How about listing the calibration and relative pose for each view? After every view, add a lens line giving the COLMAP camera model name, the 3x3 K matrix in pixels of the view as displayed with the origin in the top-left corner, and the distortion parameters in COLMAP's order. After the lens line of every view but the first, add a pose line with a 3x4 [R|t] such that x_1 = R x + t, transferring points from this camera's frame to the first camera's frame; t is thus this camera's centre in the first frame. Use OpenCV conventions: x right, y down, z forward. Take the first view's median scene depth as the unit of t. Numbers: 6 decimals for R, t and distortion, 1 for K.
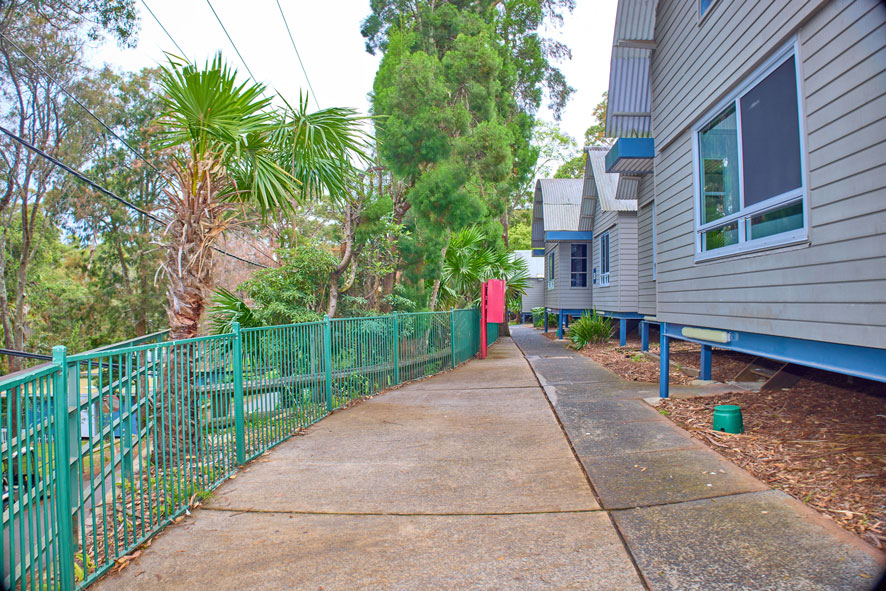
lens RADIAL K [[626.8, 0, 435.2], [0, 626.8, 289.2], [0, 0, 1]] dist [-0.186914, 0.073182]
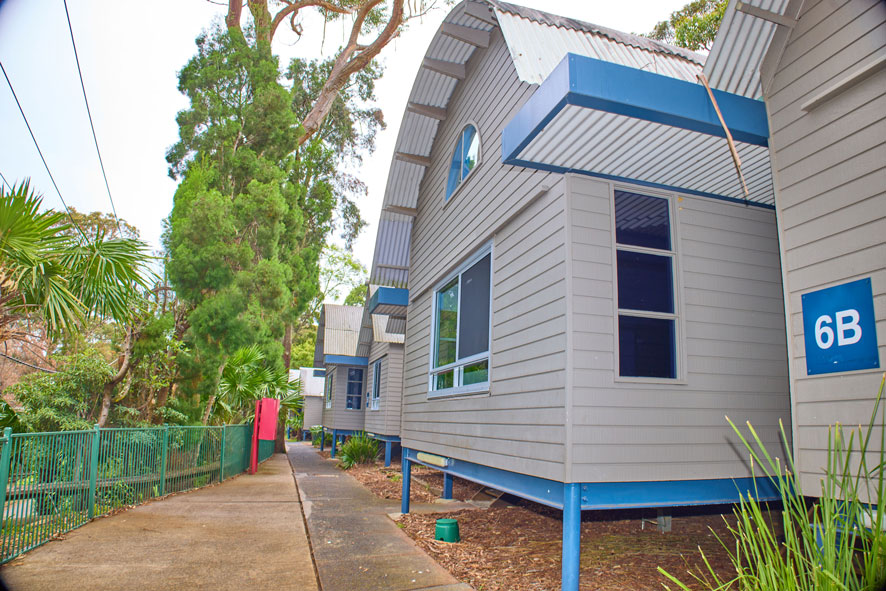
lens RADIAL K [[626.8, 0, 465.2], [0, 626.8, 288.4], [0, 0, 1]] dist [-0.186914, 0.073182]
pose [[0.927893, 0.109770, 0.356323, 0.023944], [-0.040999, 0.979924, -0.195112, -0.015833], [-0.370587, 0.166434, 0.913764, -0.153919]]
